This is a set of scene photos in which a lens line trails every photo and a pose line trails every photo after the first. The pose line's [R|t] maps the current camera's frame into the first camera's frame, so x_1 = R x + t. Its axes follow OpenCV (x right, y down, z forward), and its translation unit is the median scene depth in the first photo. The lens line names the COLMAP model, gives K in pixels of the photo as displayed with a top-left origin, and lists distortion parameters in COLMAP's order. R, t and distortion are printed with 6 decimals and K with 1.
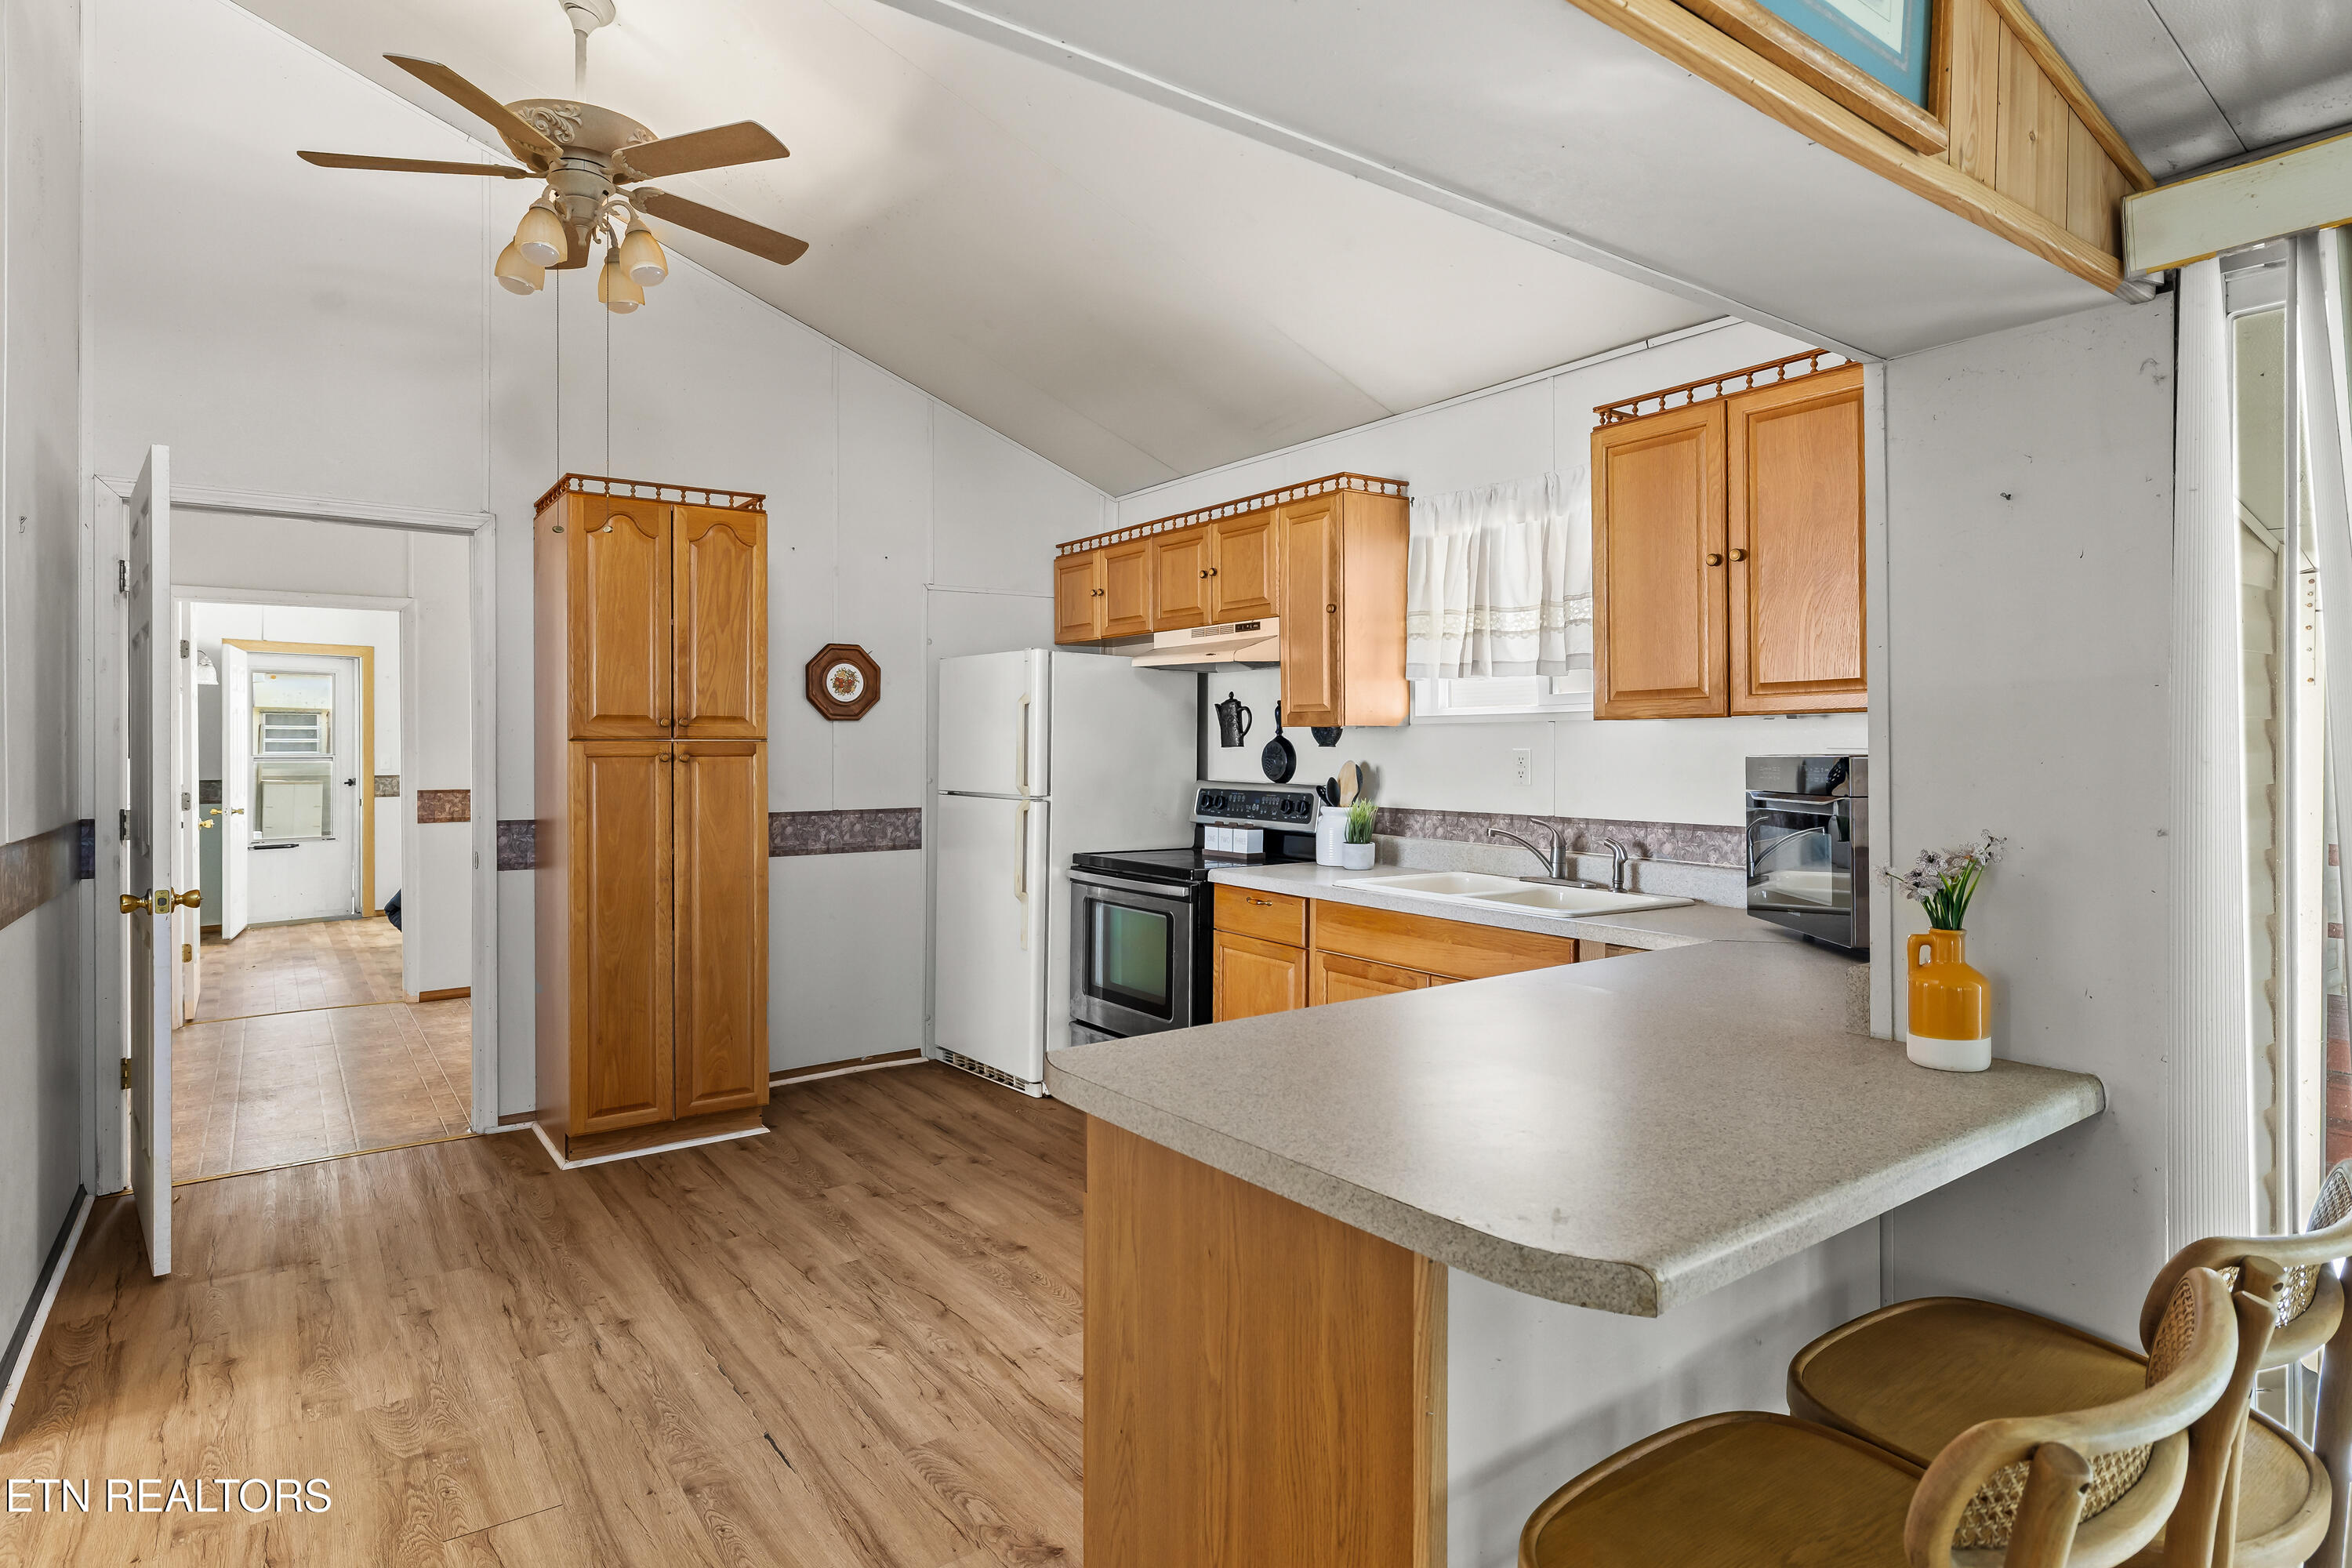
lens RADIAL K [[1251.4, 0, 1174.2], [0, 1251.4, 767.2], [0, 0, 1]] dist [0.000555, -0.000192]
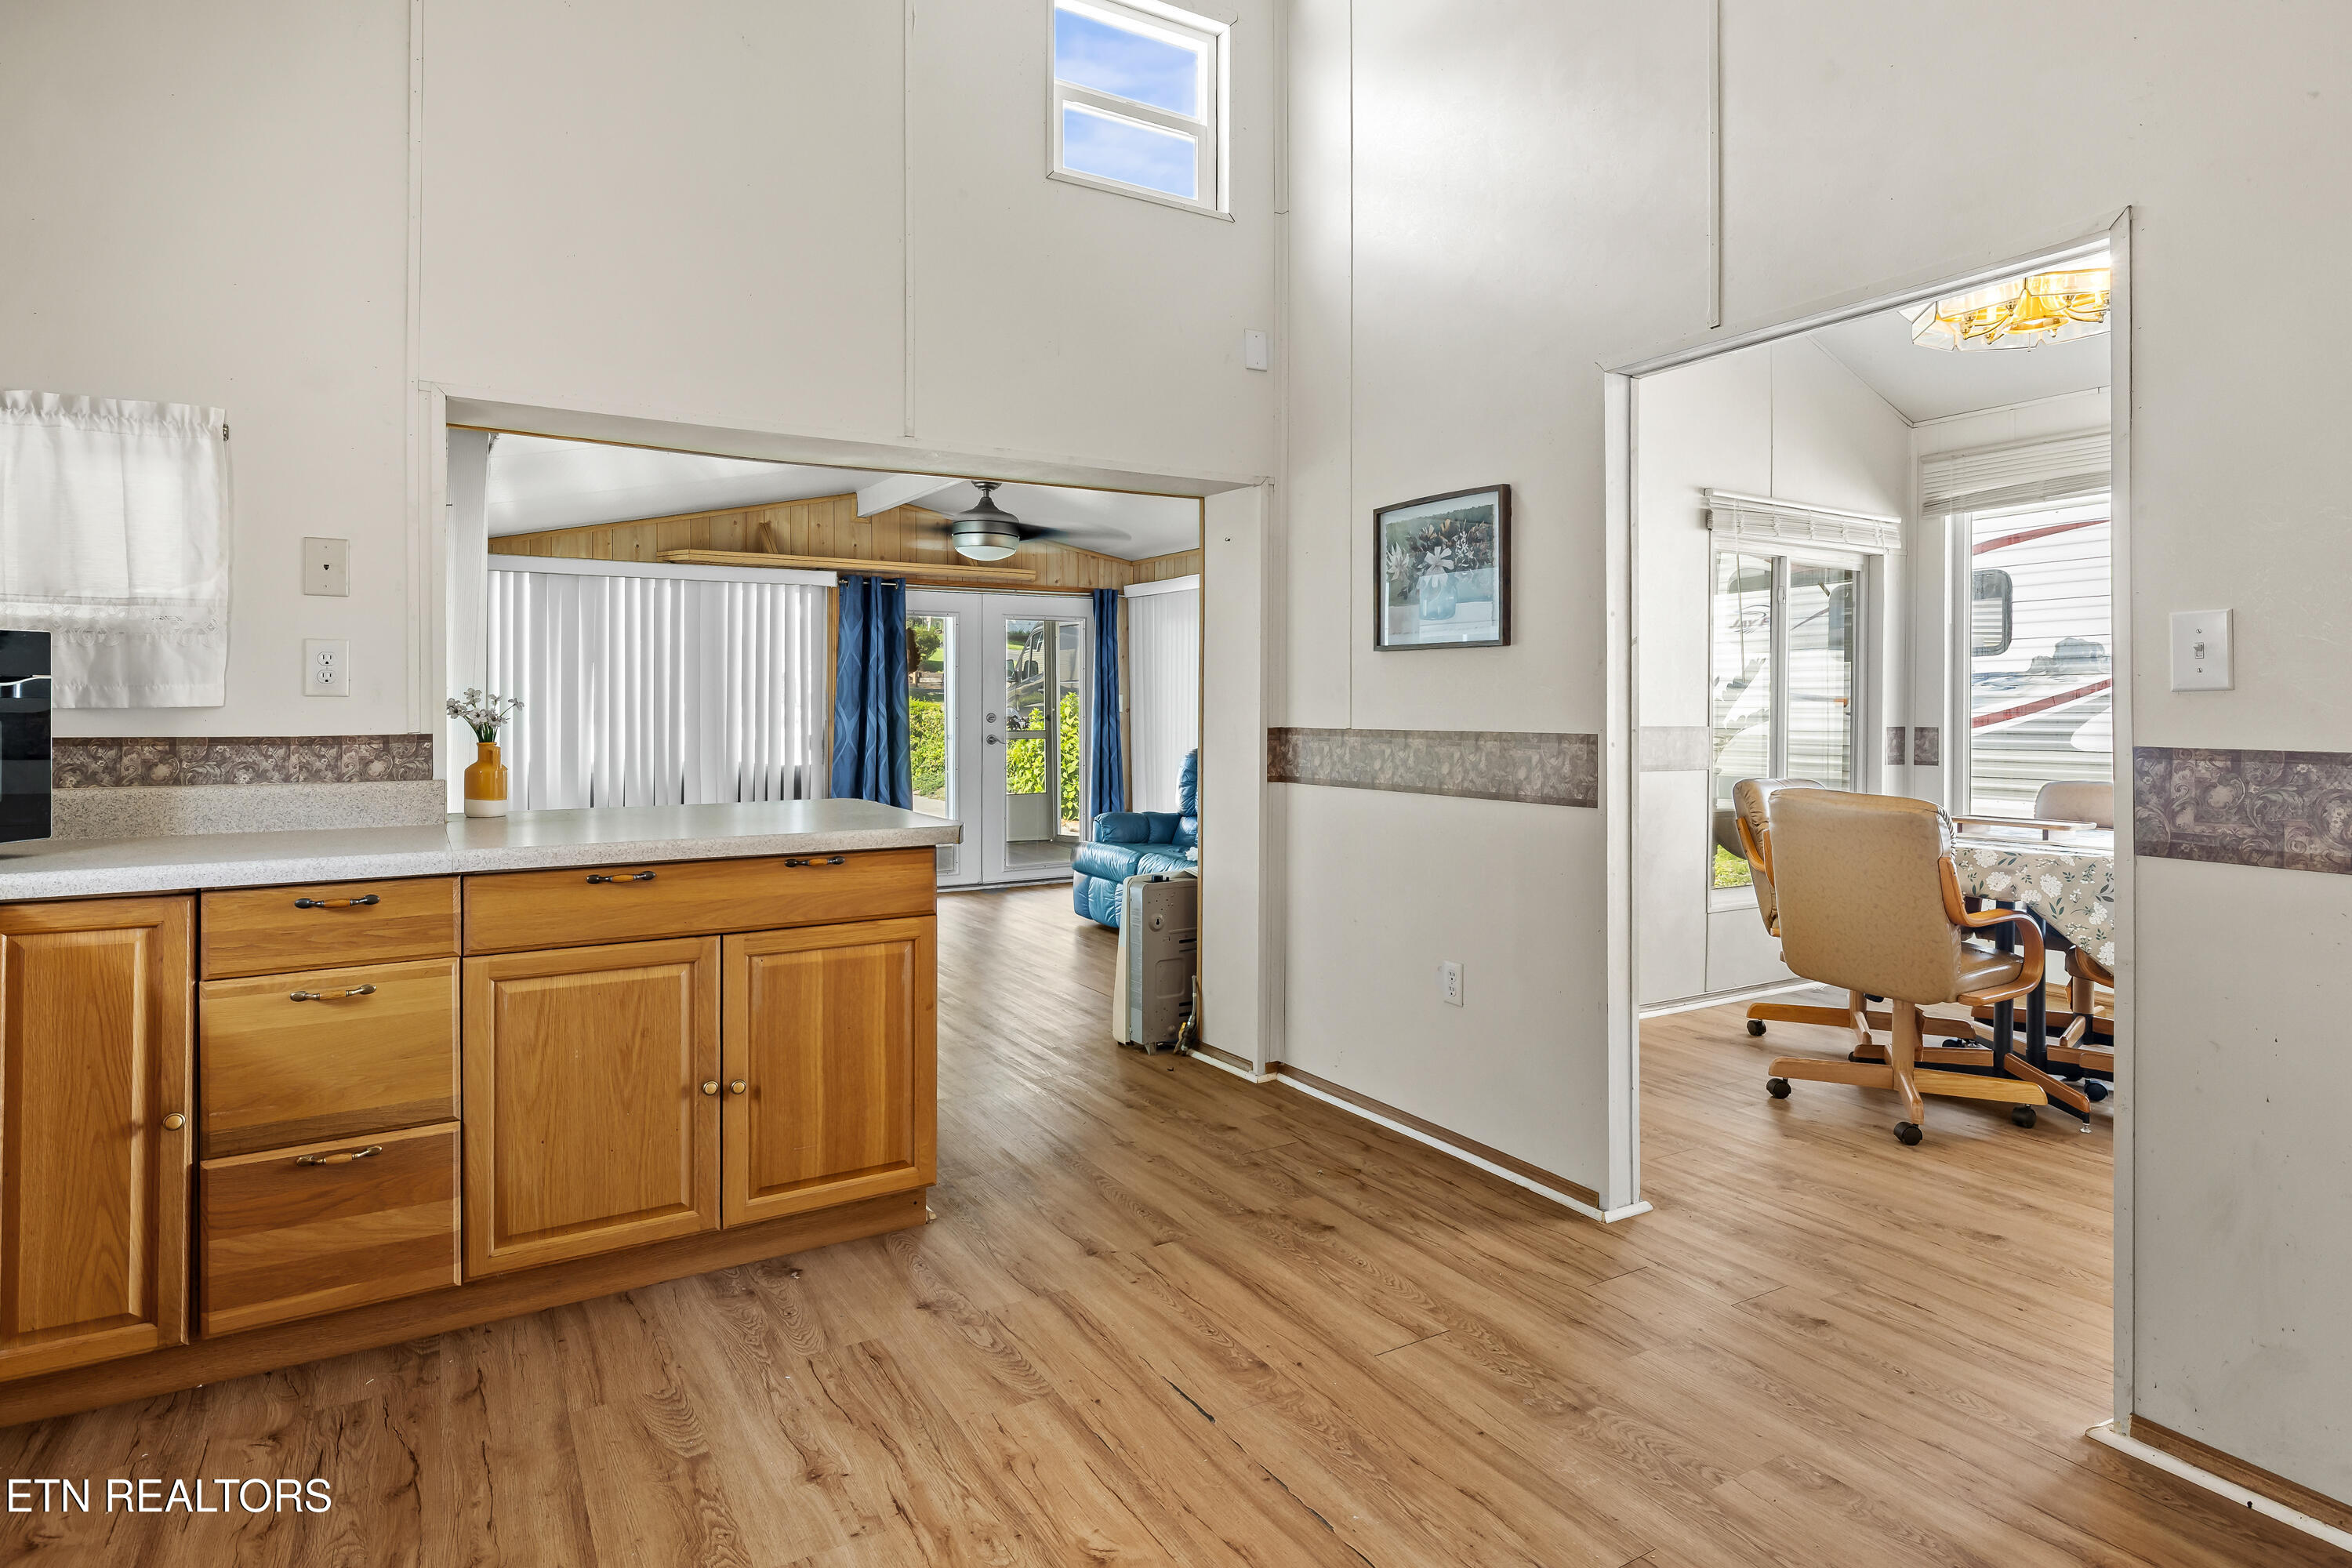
lens RADIAL K [[1251.4, 0, 1189.3], [0, 1251.4, 698.5], [0, 0, 1]] dist [0.000555, -0.000192]
pose [[-0.996925, -0.003353, 0.078288, -0.375862], [-0.002721, 0.999963, 0.008183, 0.031582], [-0.078312, 0.007945, -0.996897, 1.854758]]
